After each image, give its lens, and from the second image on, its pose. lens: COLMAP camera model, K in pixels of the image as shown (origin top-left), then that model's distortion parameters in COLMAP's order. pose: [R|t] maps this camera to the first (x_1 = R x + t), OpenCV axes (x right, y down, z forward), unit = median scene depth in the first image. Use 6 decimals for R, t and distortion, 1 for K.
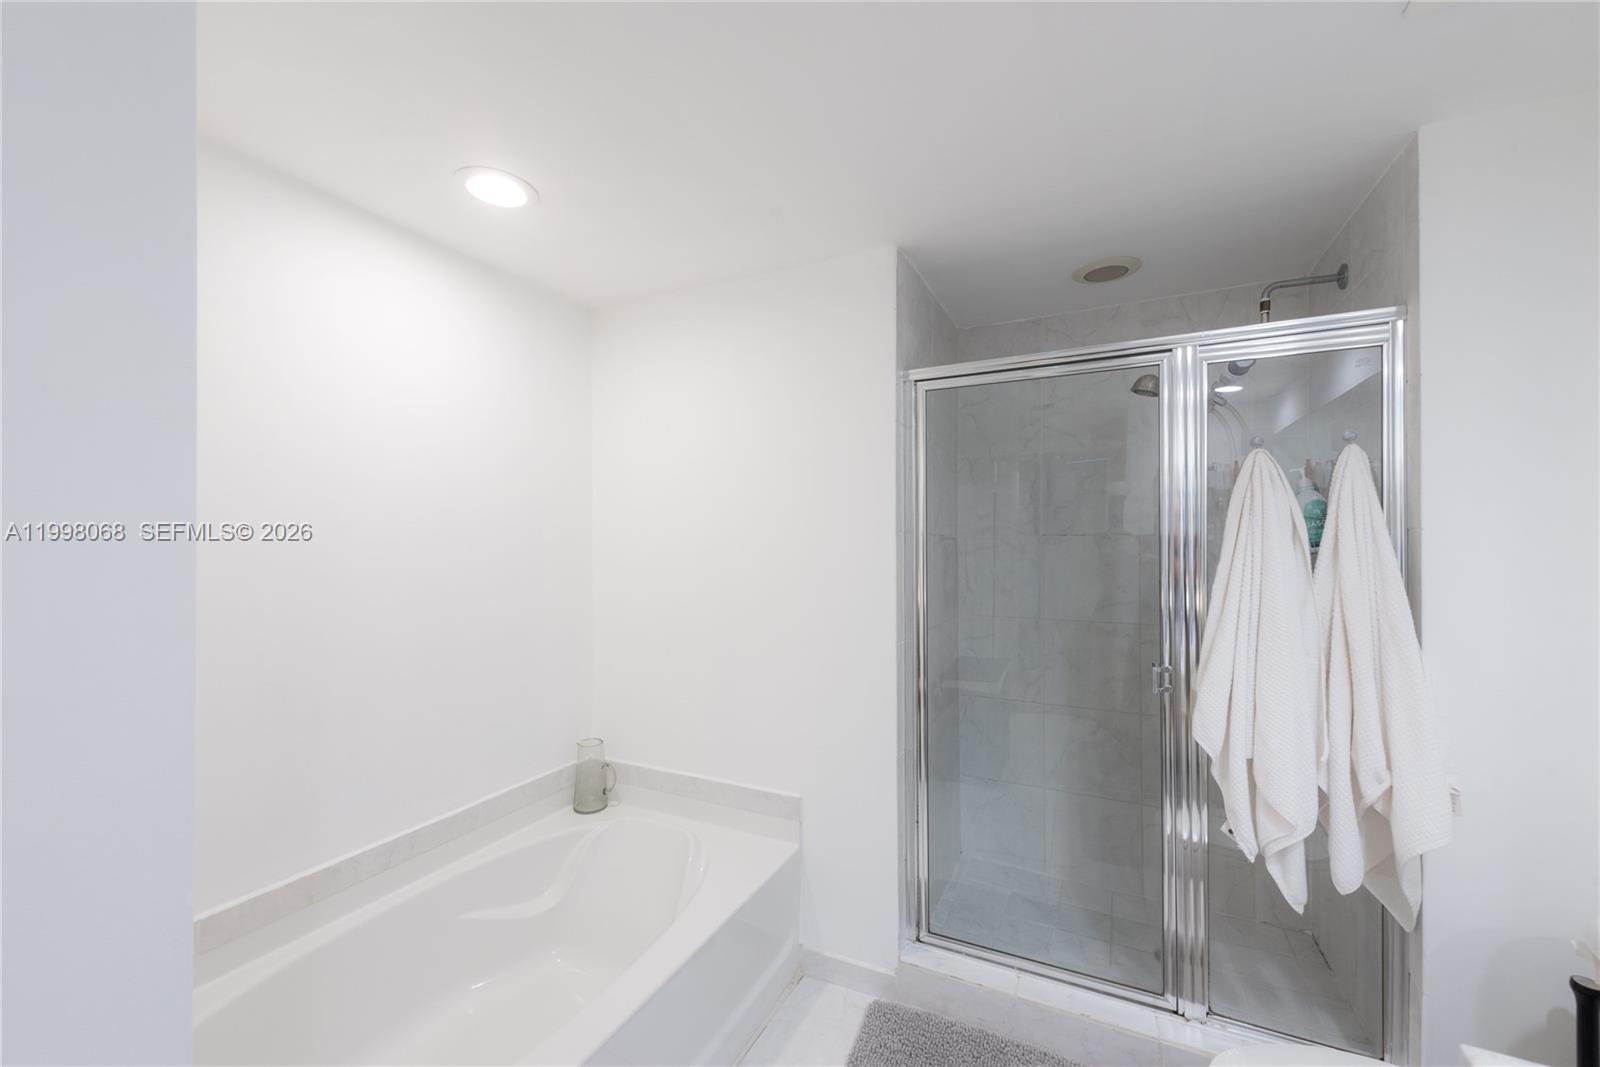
lens RADIAL K [[623.9, 0, 800.0], [0, 623.9, 533.5], [0, 0, 1]] dist [0.009319, 0.000040]
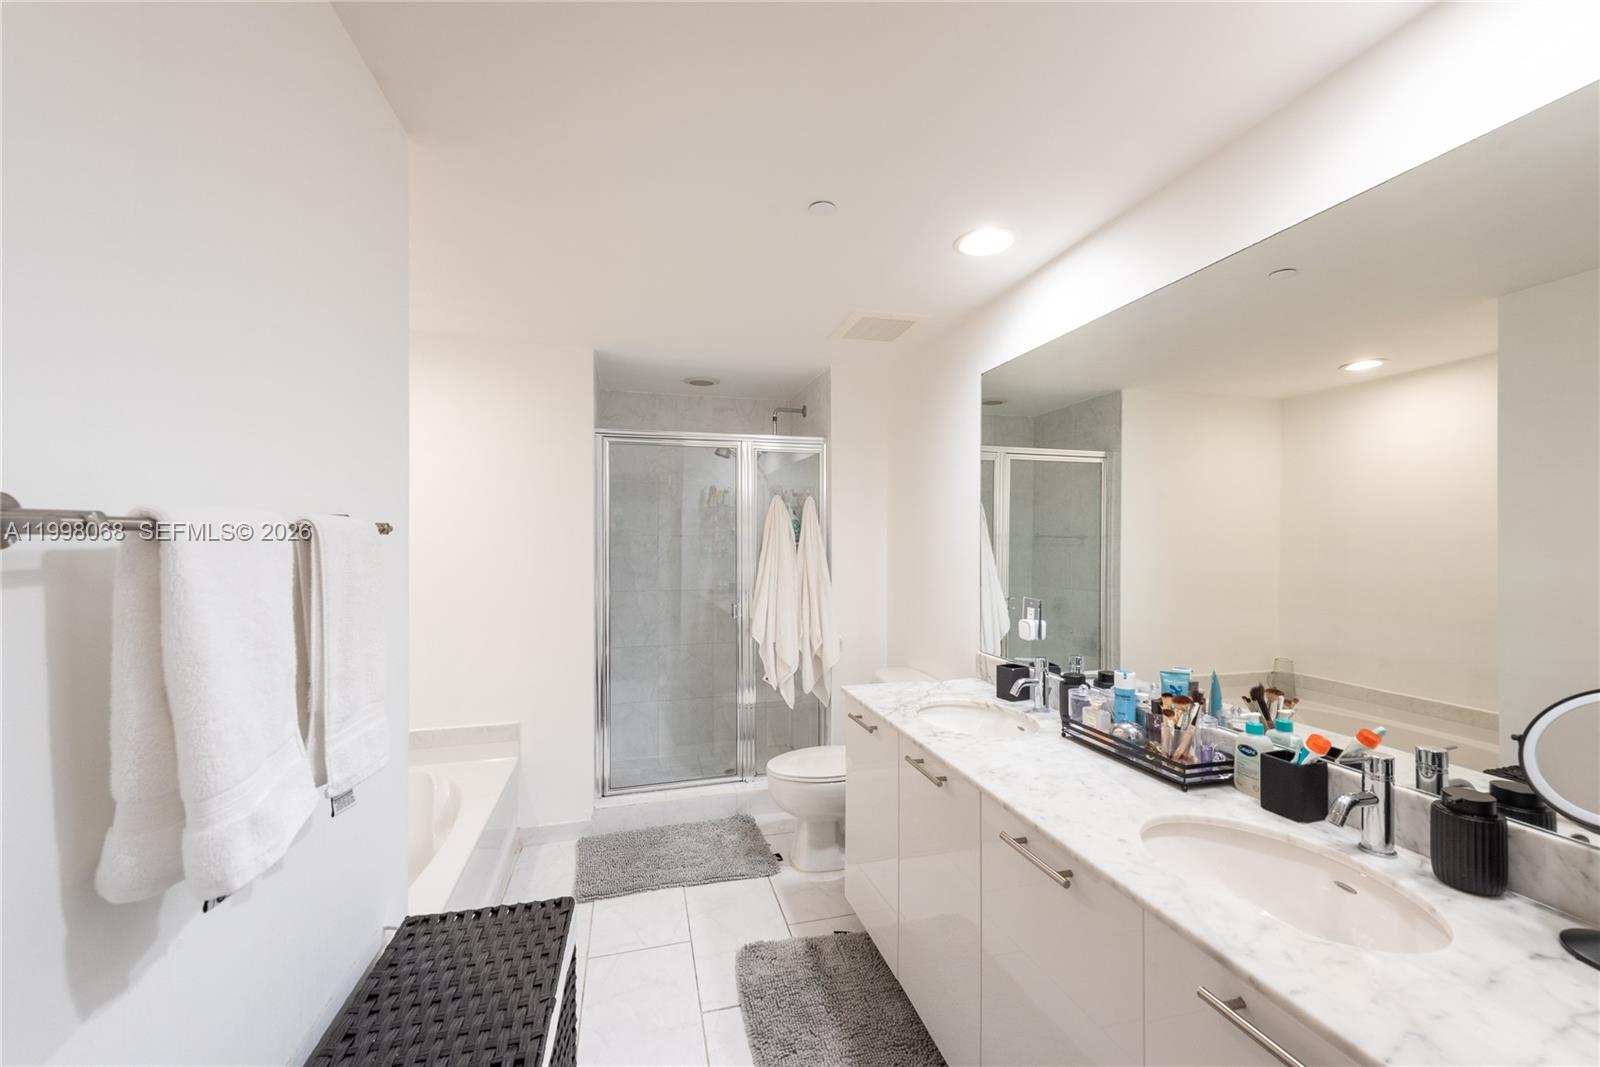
lens RADIAL K [[623.9, 0, 800.0], [0, 623.9, 533.5], [0, 0, 1]] dist [0.009319, 0.000040]
pose [[0.745304, 0.003526, 0.666715, -0.607991], [-0.000093, 0.999987, -0.005185, 0.004273], [-0.666725, 0.003802, 0.745294, -0.611809]]
